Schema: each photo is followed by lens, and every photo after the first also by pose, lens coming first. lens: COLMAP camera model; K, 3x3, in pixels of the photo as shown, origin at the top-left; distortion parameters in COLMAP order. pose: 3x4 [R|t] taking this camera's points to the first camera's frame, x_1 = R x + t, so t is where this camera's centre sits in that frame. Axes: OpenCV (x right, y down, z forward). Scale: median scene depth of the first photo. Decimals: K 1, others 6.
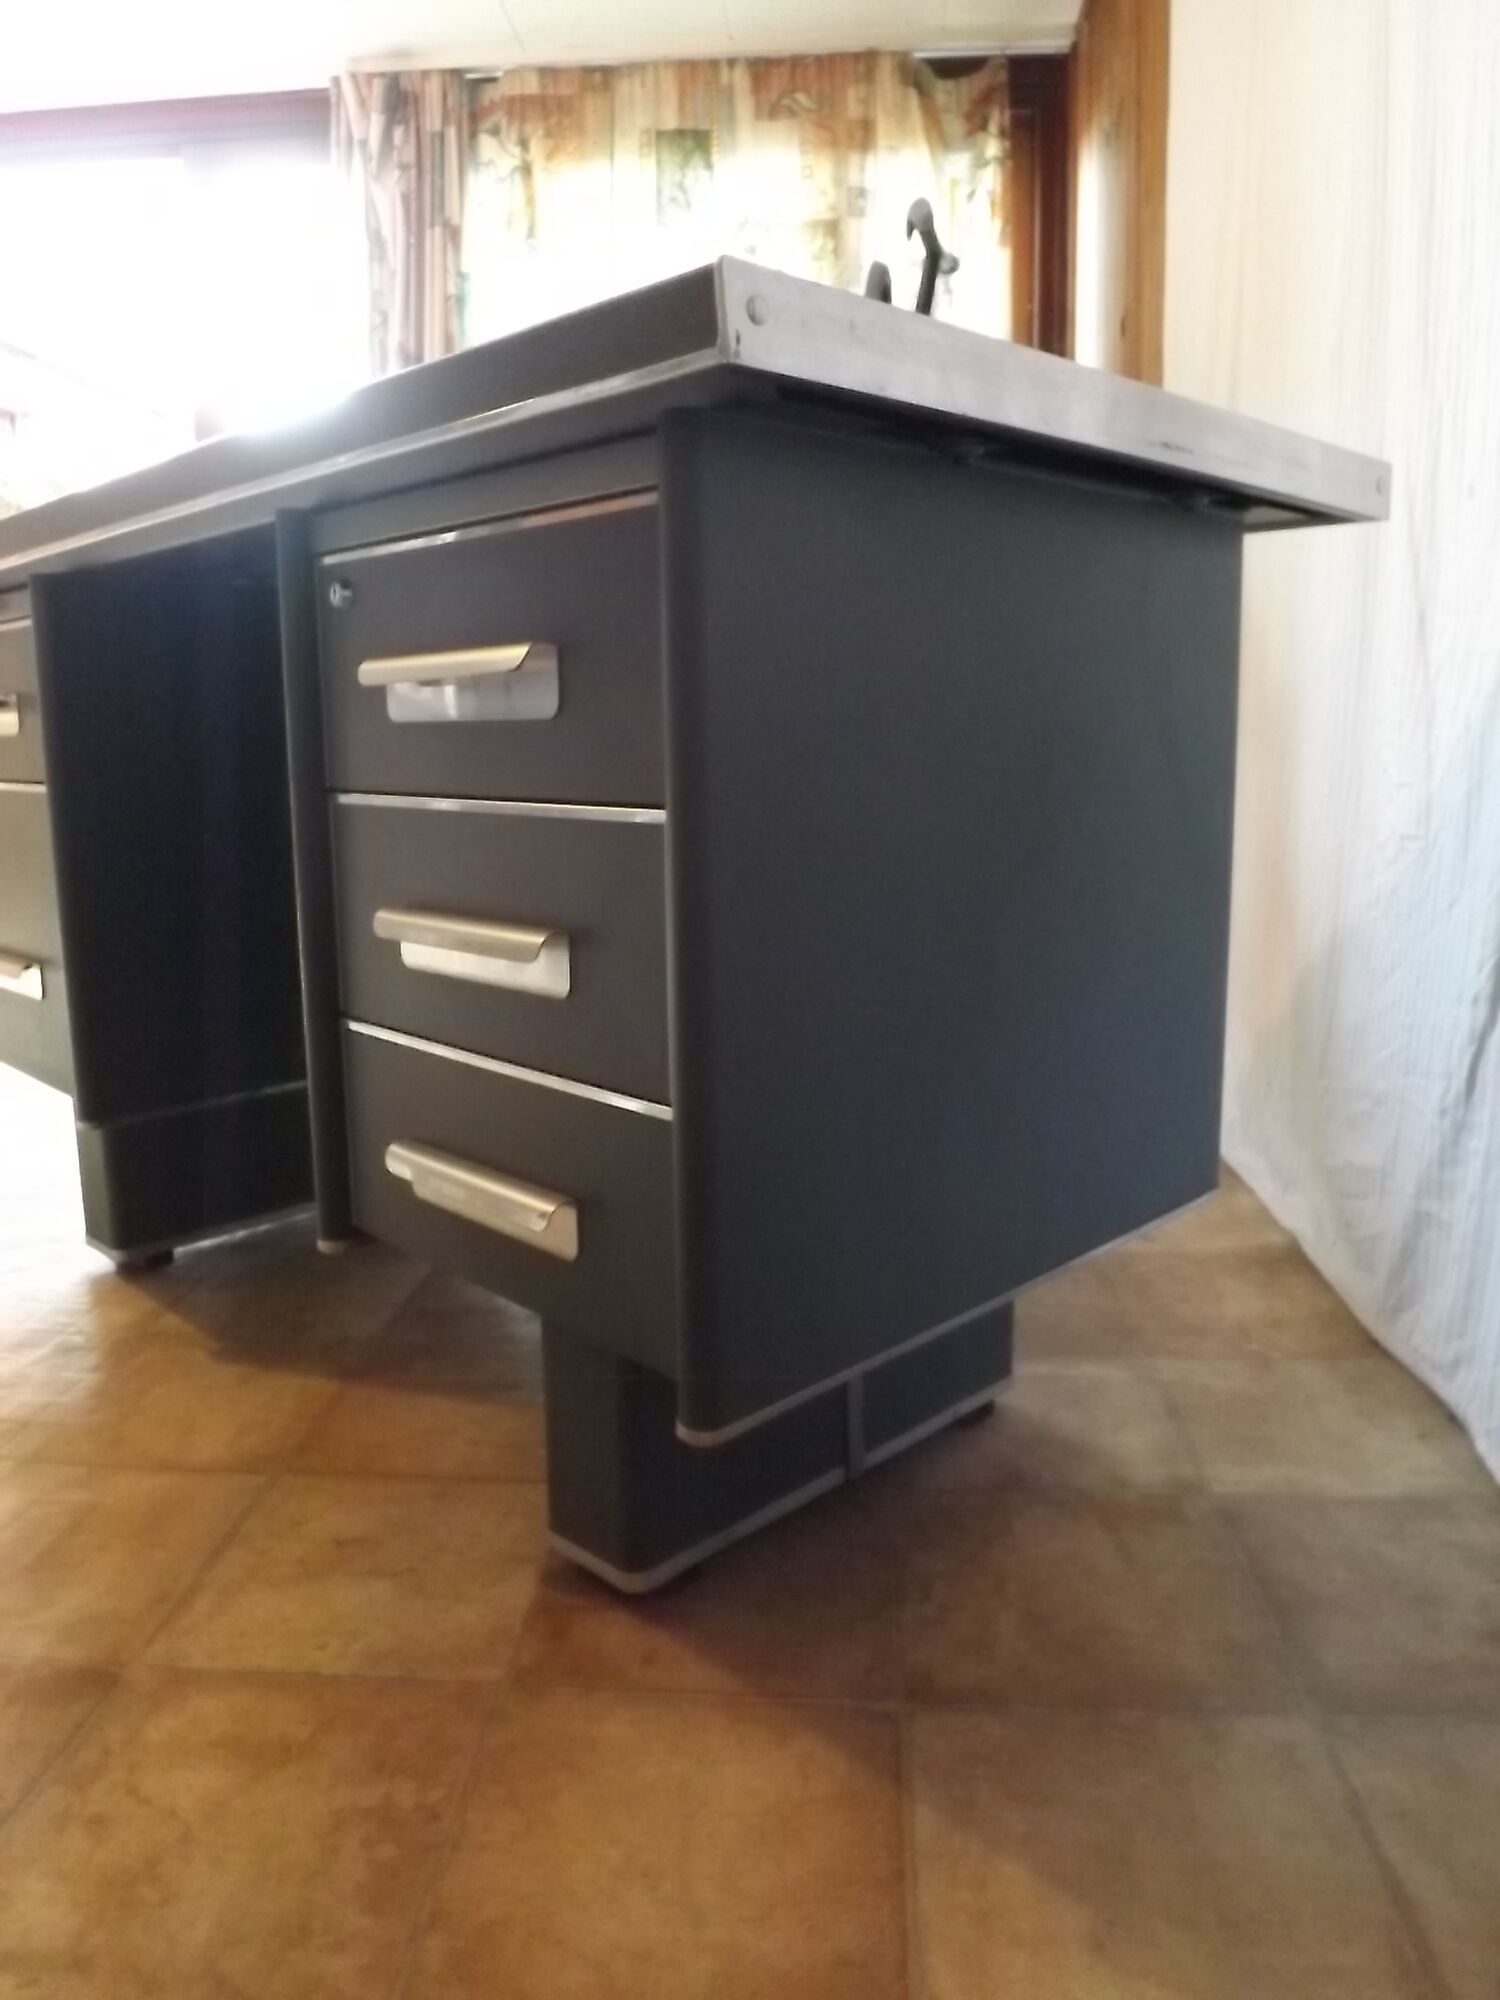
lens RADIAL K [[1373.2, 0, 693.8], [0, 1373.2, 995.5], [0, 0, 1]] dist [0.058269, -0.121141]
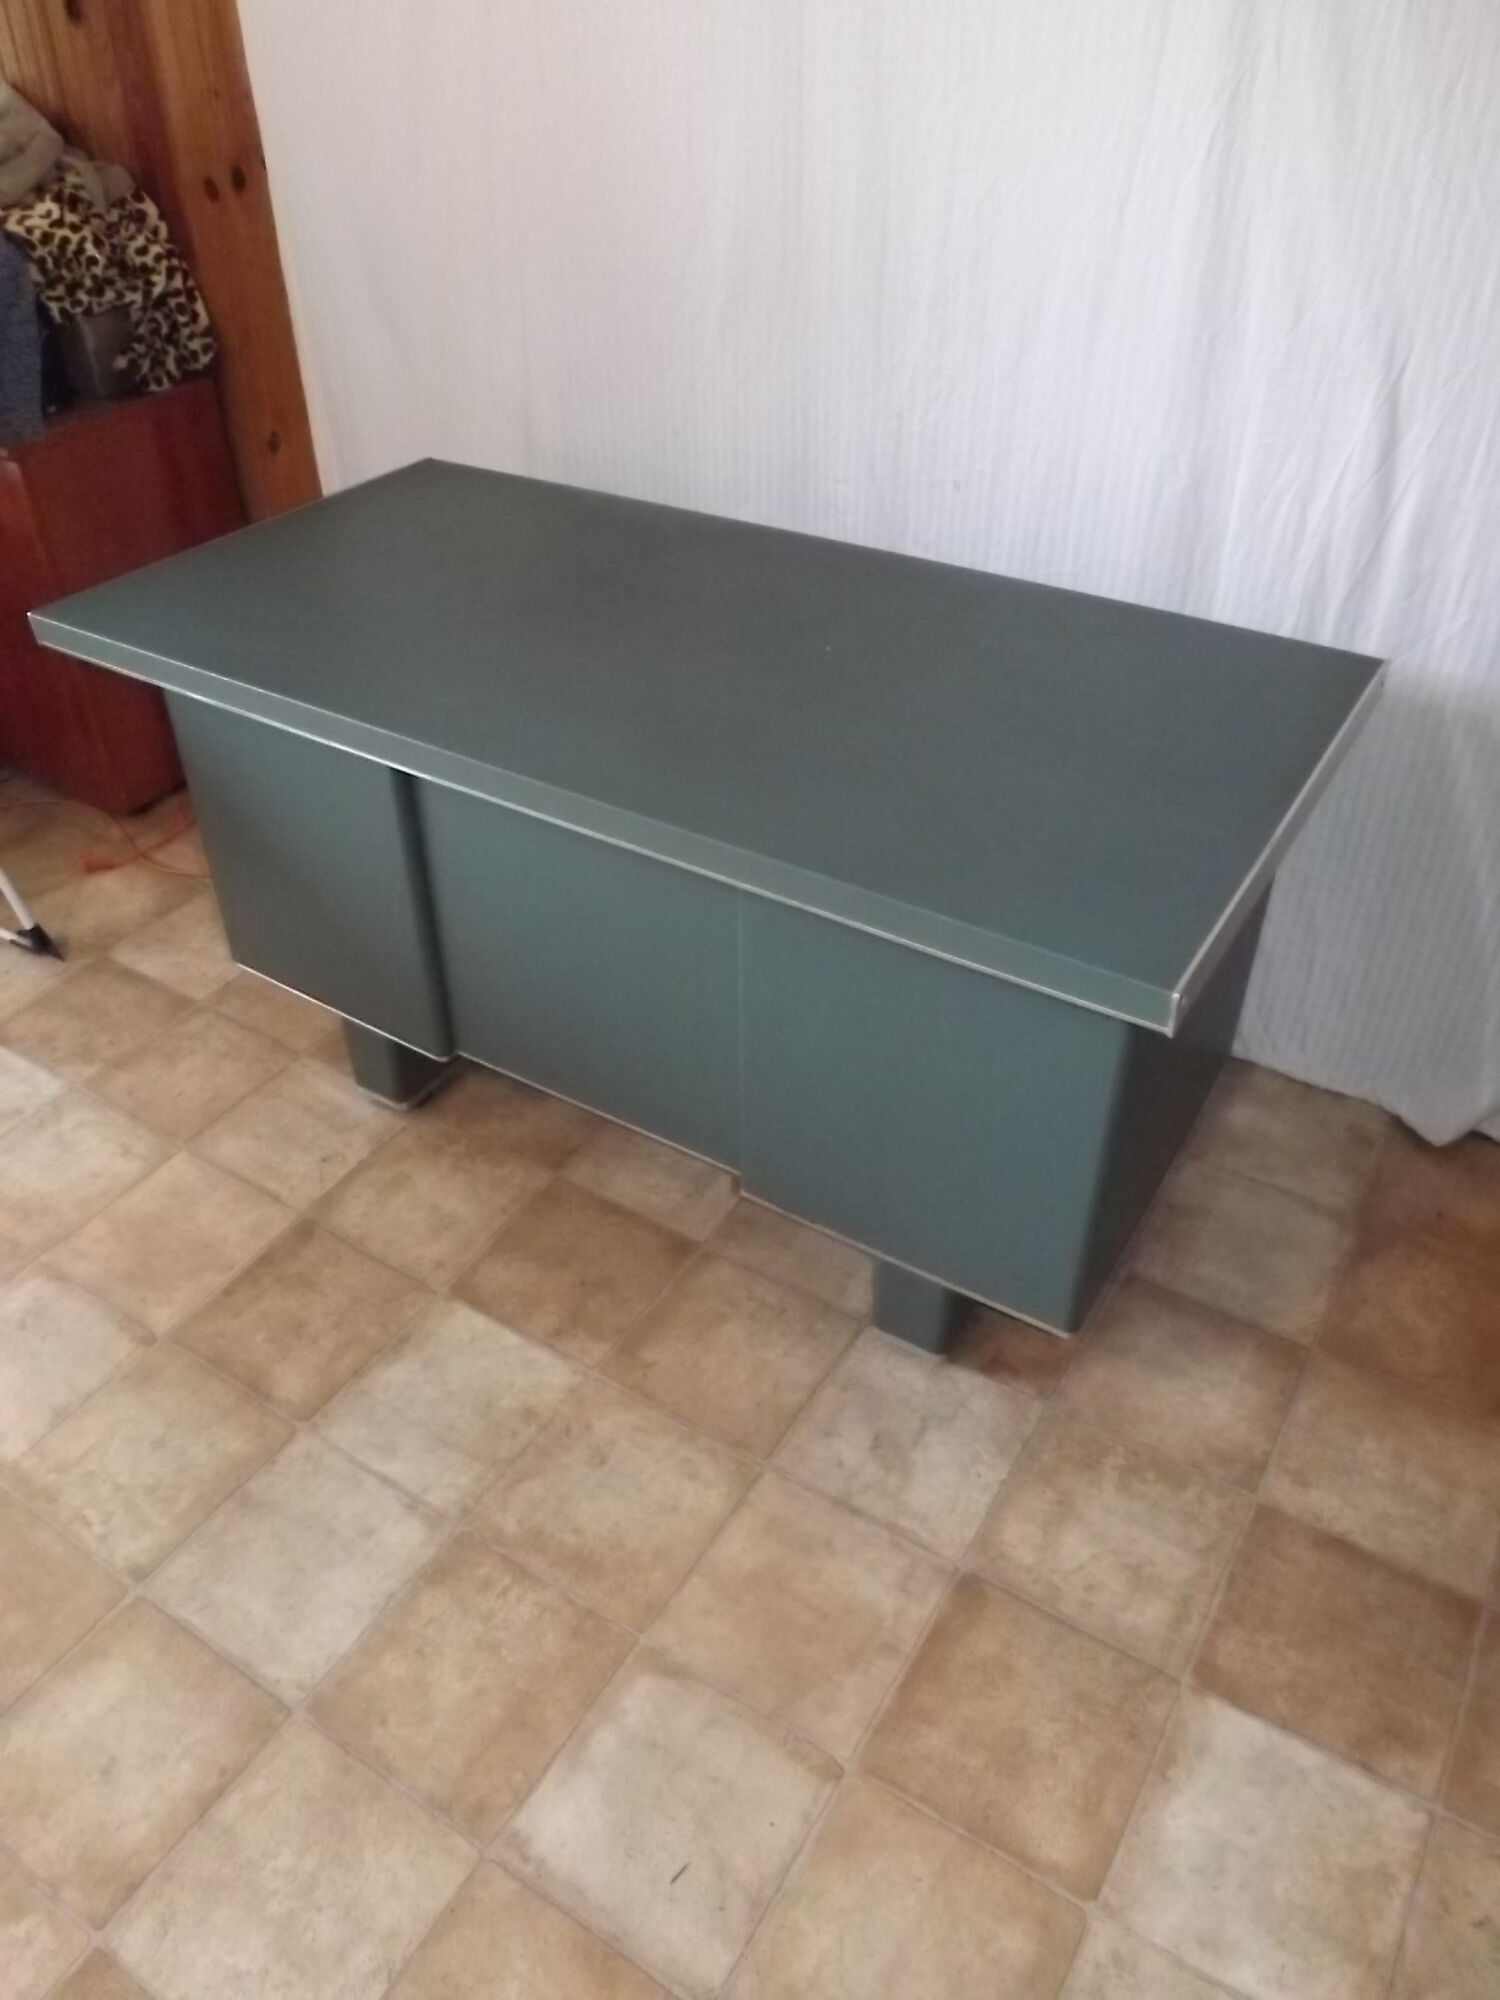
lens RADIAL K [[1444.0, 0, 749.2], [0, 1444.0, 950.3], [0, 0, 1]] dist [-0.109566, 0.052520]
pose [[0.454757, -0.518541, 0.724094, -1.394628], [0.165142, 0.848022, 0.503573, -1.066226], [-0.875171, -0.109425, 0.471277, 0.499875]]
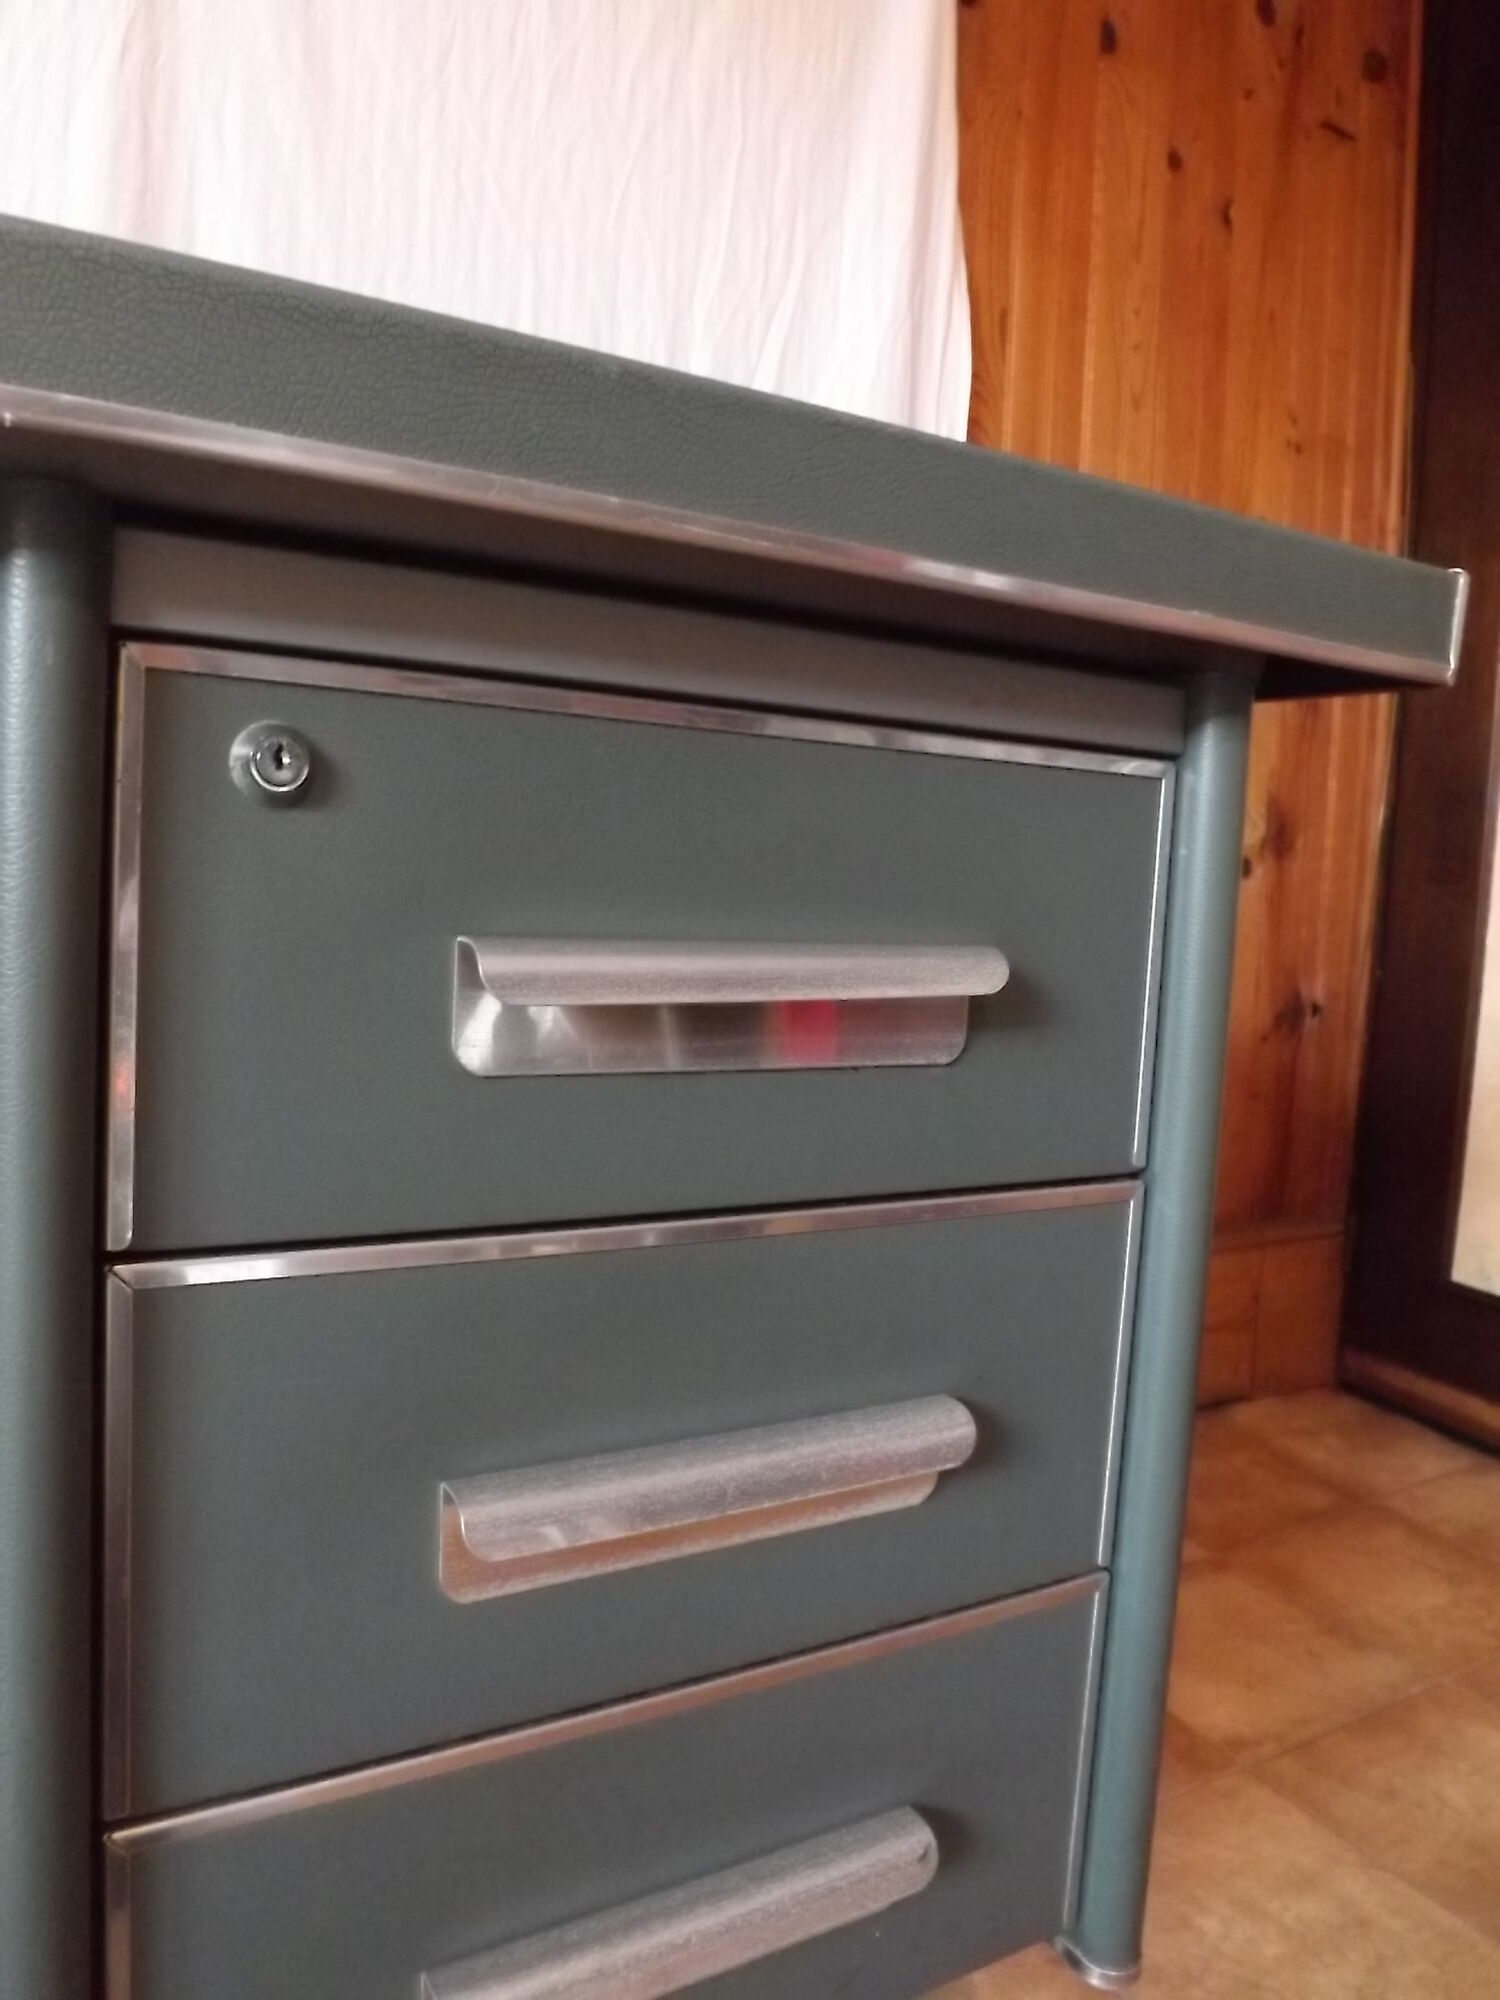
lens RADIAL K [[1373.2, 0, 693.8], [0, 1373.2, 995.5], [0, 0, 1]] dist [0.058269, -0.121141]
pose [[-0.544904, -0.103130, 0.832132, -0.564368], [0.101496, 0.976998, 0.187546, -0.322783], [-0.832333, 0.186652, -0.521903, 1.290505]]
